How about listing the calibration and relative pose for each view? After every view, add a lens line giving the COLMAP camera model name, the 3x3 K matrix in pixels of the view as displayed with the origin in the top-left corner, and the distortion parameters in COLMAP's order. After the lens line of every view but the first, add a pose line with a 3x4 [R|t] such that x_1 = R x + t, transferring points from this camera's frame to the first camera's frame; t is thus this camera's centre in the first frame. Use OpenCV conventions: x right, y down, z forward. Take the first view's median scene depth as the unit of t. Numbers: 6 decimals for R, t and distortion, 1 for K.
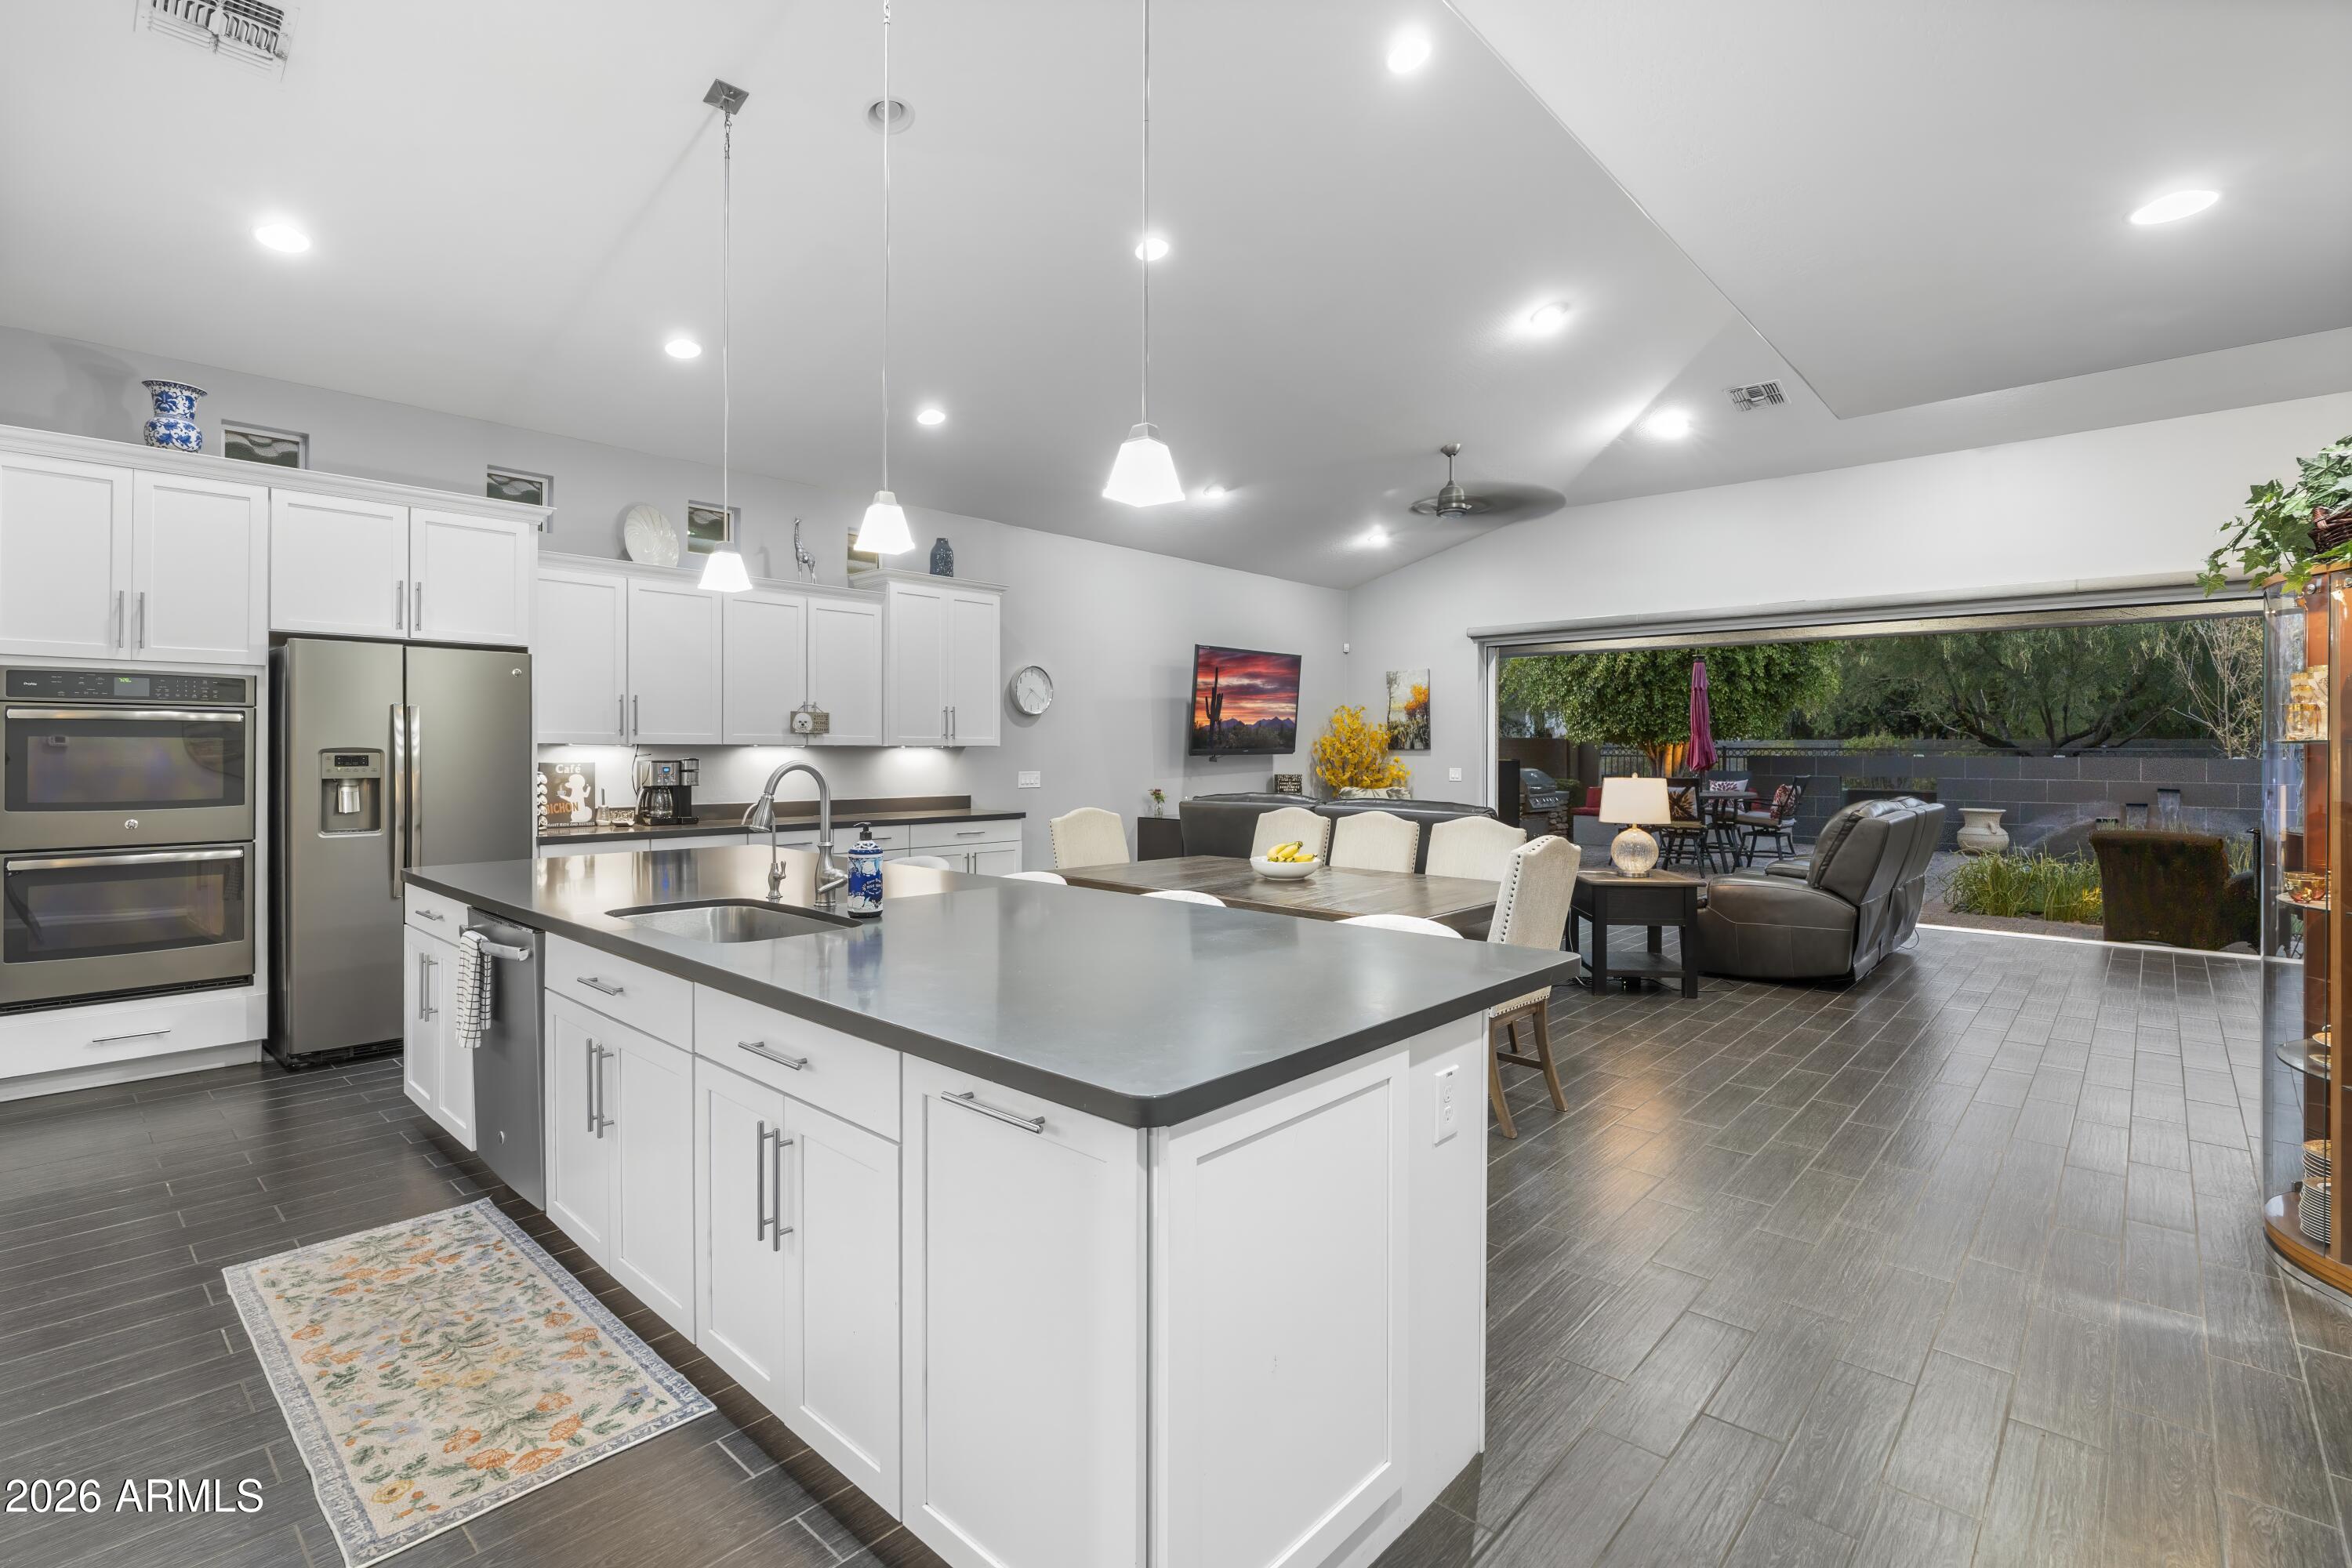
lens RADIAL K [[1090.3, 0, 1170.6], [0, 1090.3, 759.4], [0, 0, 1]] dist [-0.002372, -0.000500]
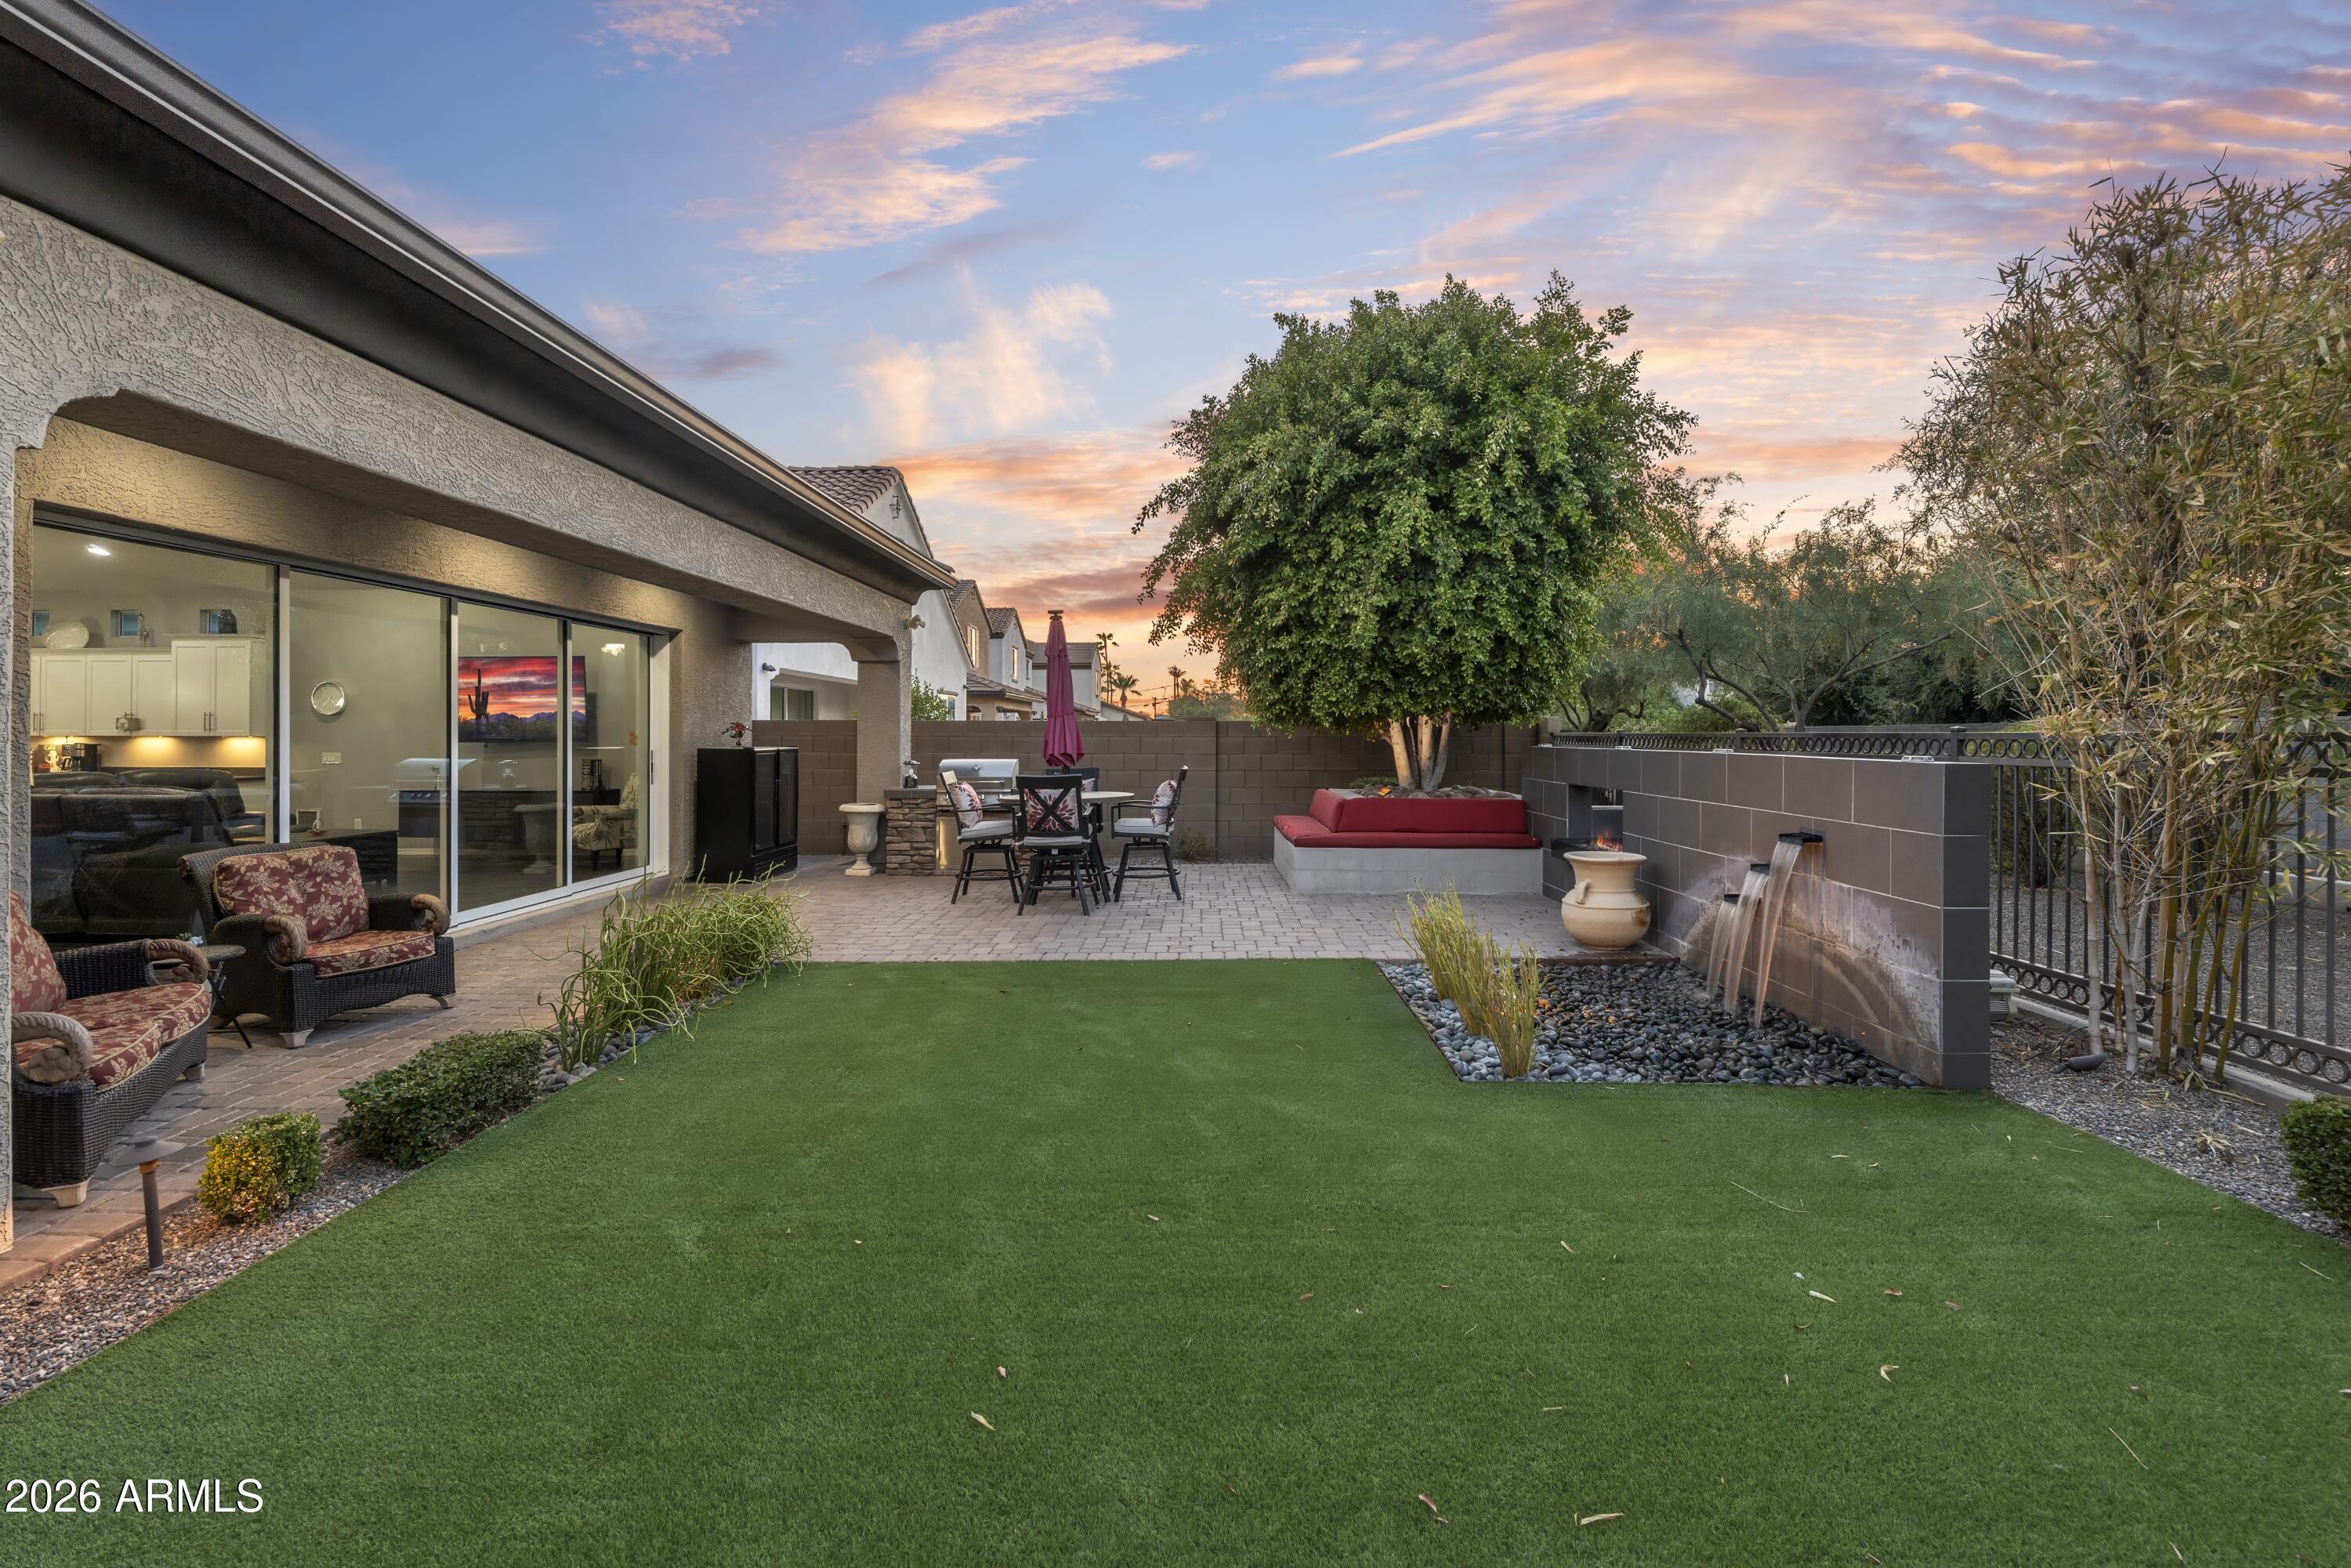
lens RADIAL K [[1119.9, 0, 1173.0], [0, 1119.9, 768.0], [0, 0, 1]] dist [-0.002153, 0.000052]
pose [[0.631633, 0.018028, -0.775058, 1.483005], [-0.003454, 0.999785, 0.020441, -0.003126], [0.775260, -0.010234, 0.631560, 0.786554]]
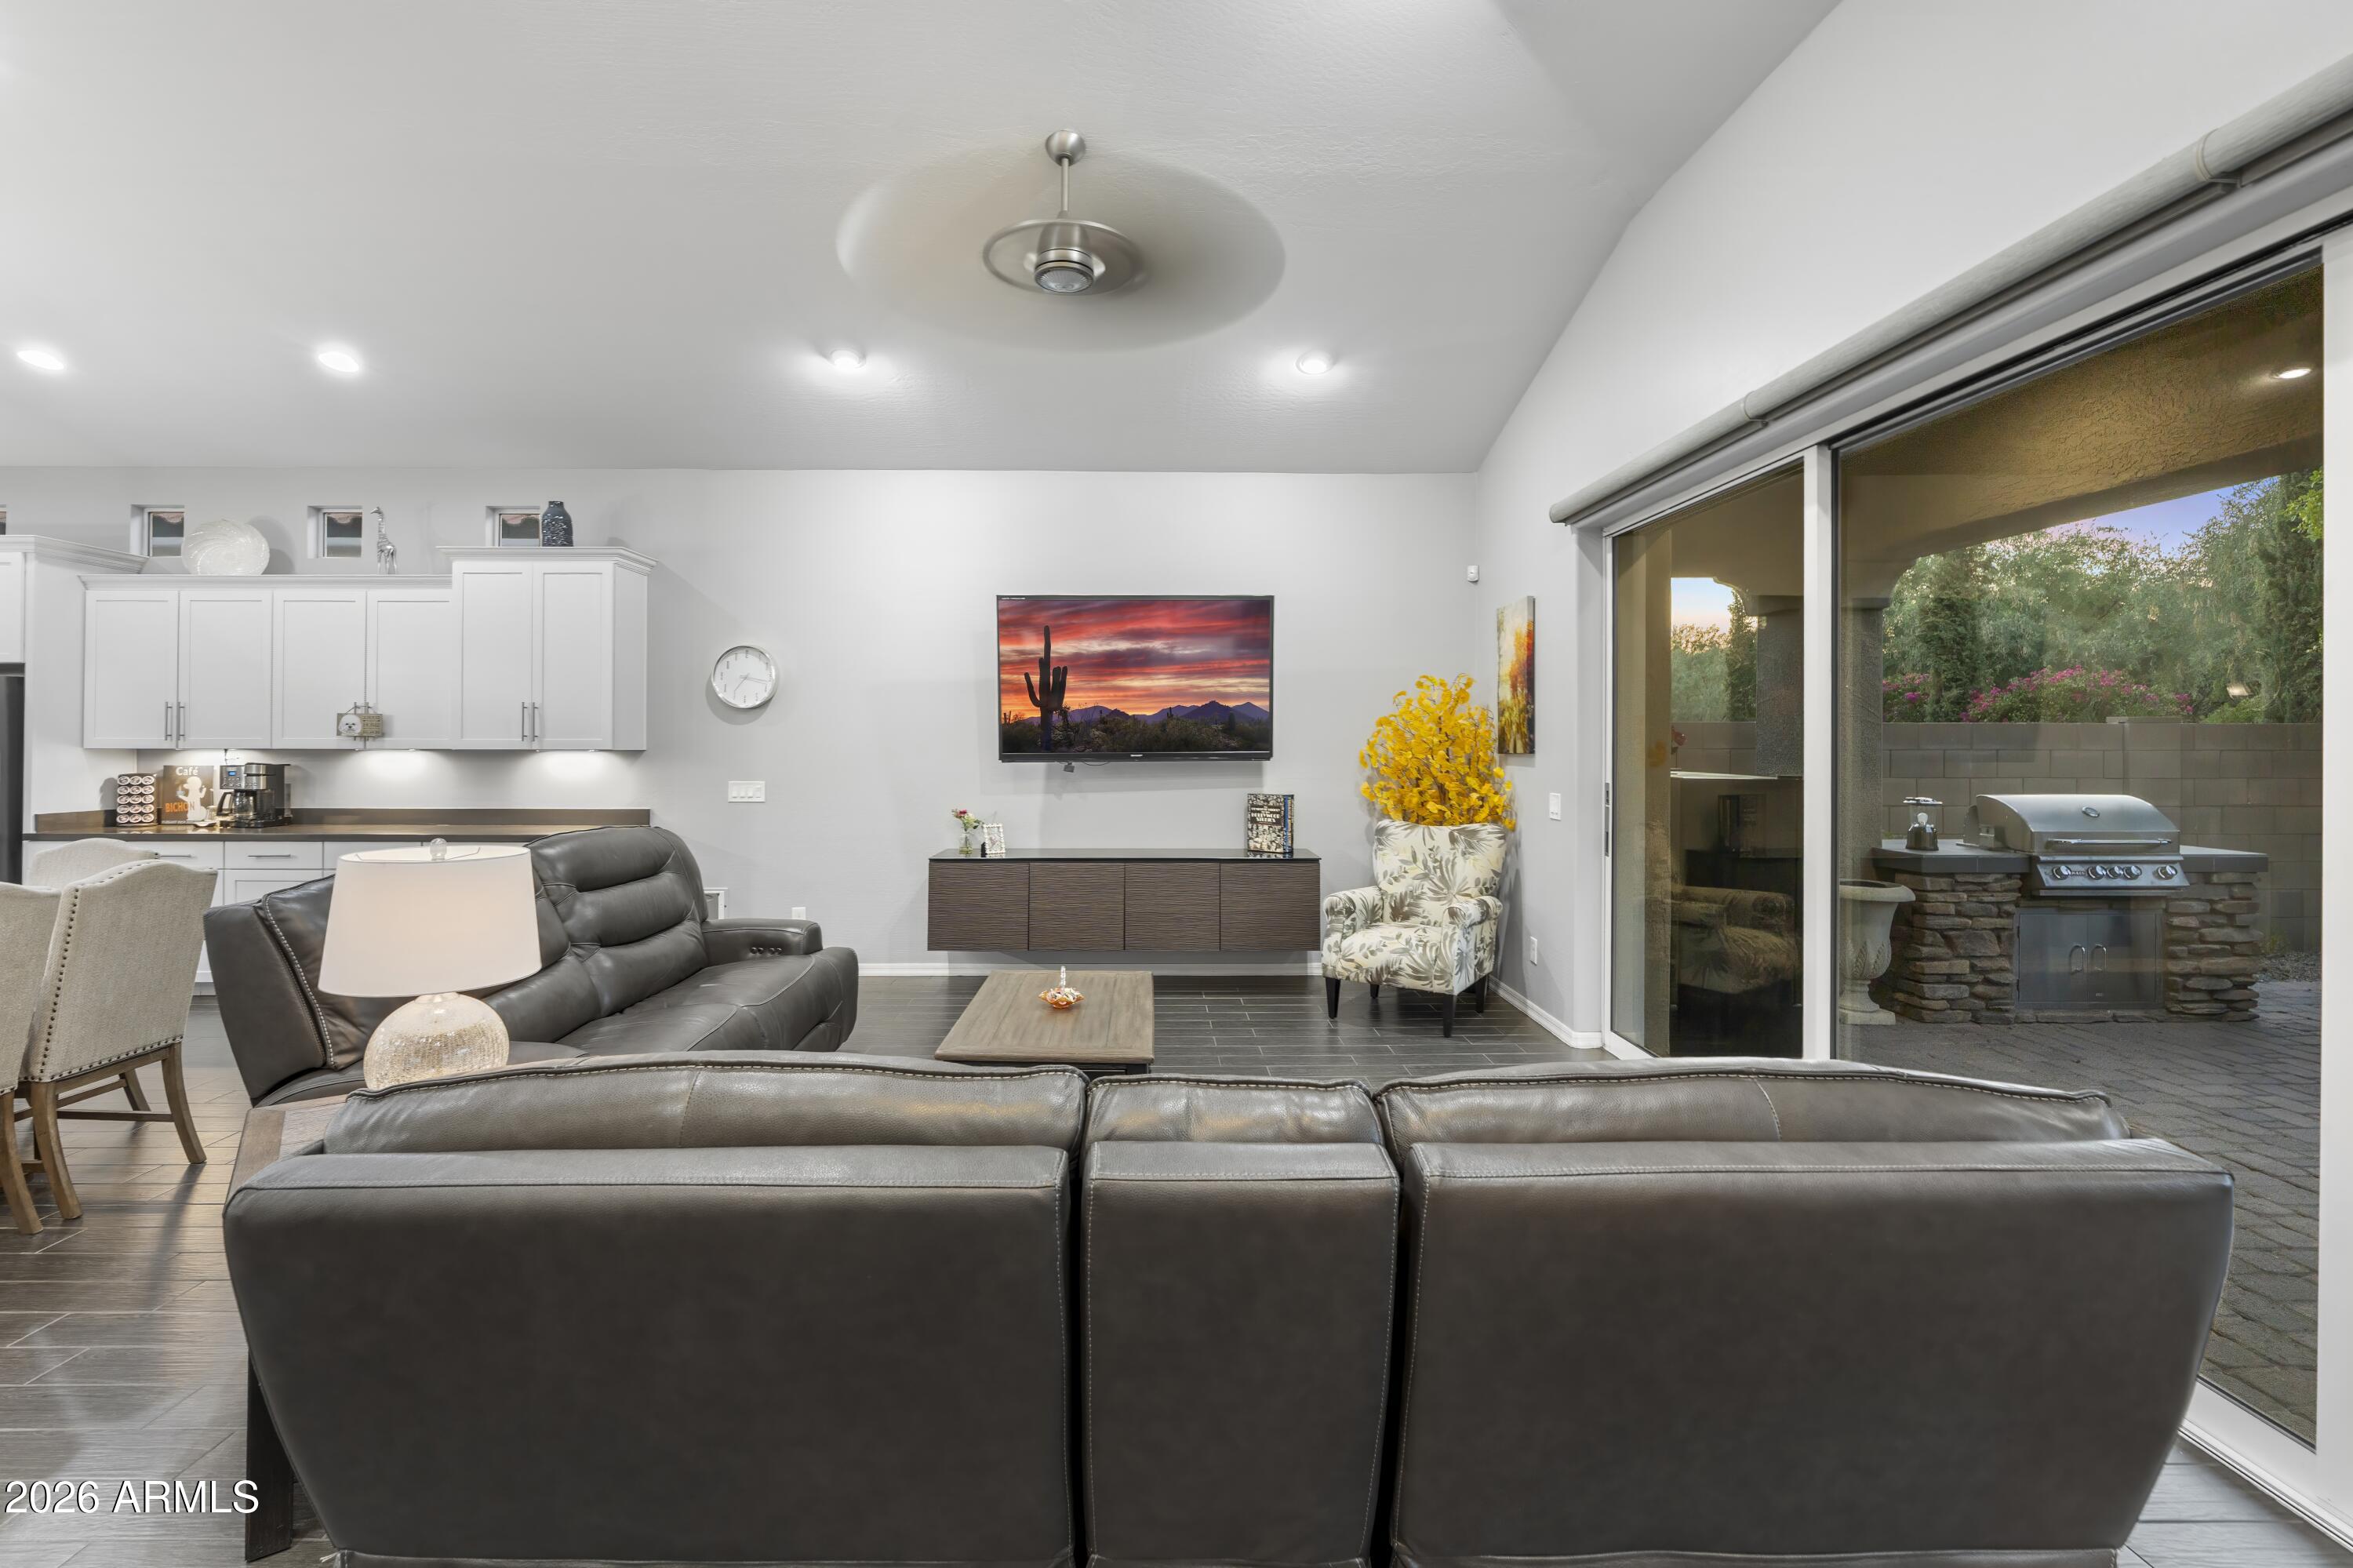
lens RADIAL K [[1073.7, 0, 1147.6], [0, 1073.7, 742.6], [0, 0, 1]] dist [-0.006678, -0.000027]
pose [[0.681658, -0.000844, -0.731671, 0.537020], [-0.006141, 0.999958, -0.006874, -0.011247], [0.731646, 0.009178, 0.681623, 0.589864]]
